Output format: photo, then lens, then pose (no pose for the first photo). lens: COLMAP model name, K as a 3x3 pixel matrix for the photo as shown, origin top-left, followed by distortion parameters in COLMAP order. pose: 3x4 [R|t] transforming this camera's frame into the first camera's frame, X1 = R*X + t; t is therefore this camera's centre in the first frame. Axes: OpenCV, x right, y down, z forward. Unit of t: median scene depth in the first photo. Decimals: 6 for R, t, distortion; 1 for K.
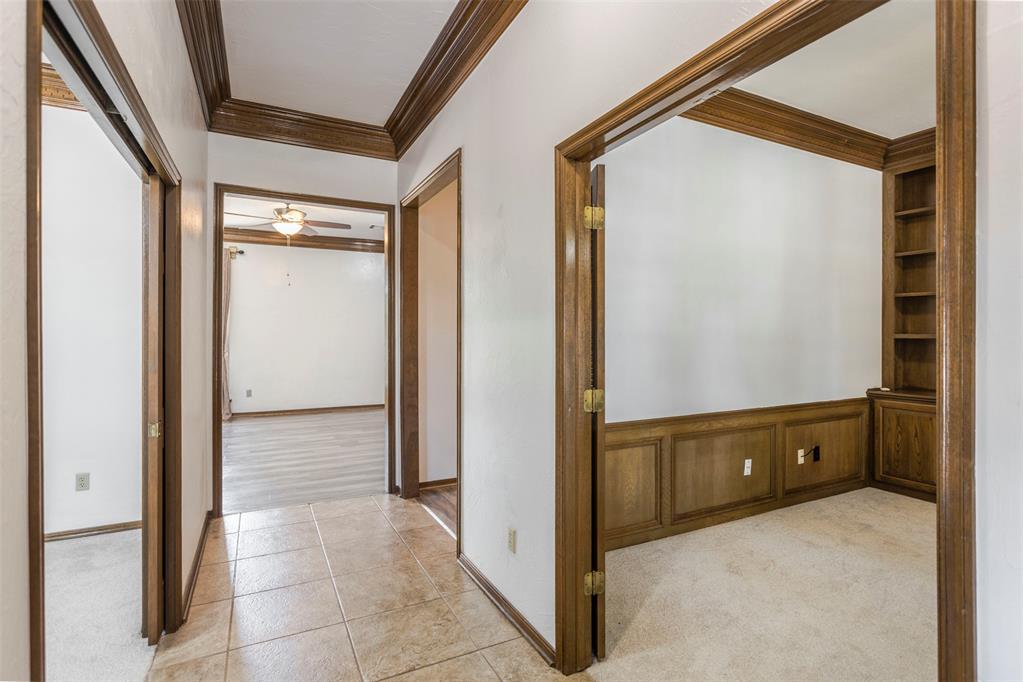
lens RADIAL K [[501.2, 0, 510.7], [0, 501.2, 336.5], [0, 0, 1]] dist [-0.003397, 0.002040]
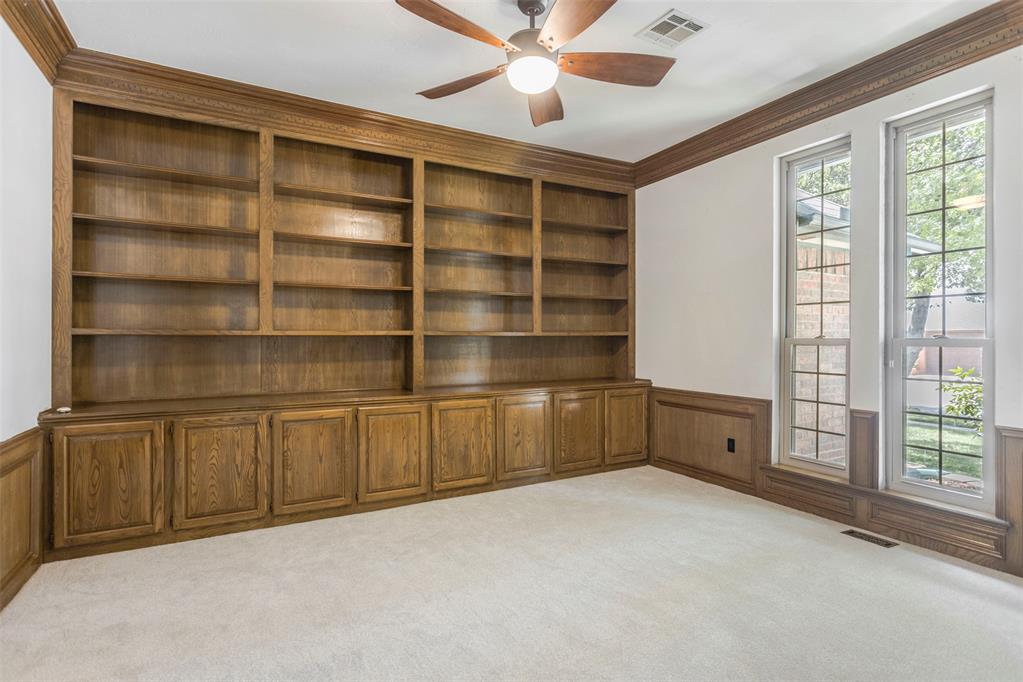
lens RADIAL K [[501.2, 0, 510.8], [0, 501.2, 339.5], [0, 0, 1]] dist [-0.003397, 0.002040]
pose [[-0.042189, -0.002921, 0.999105, 0.049051], [0.001136, 0.999995, 0.002971, 0.009903], [-0.999109, 0.001260, -0.042186, 0.461530]]
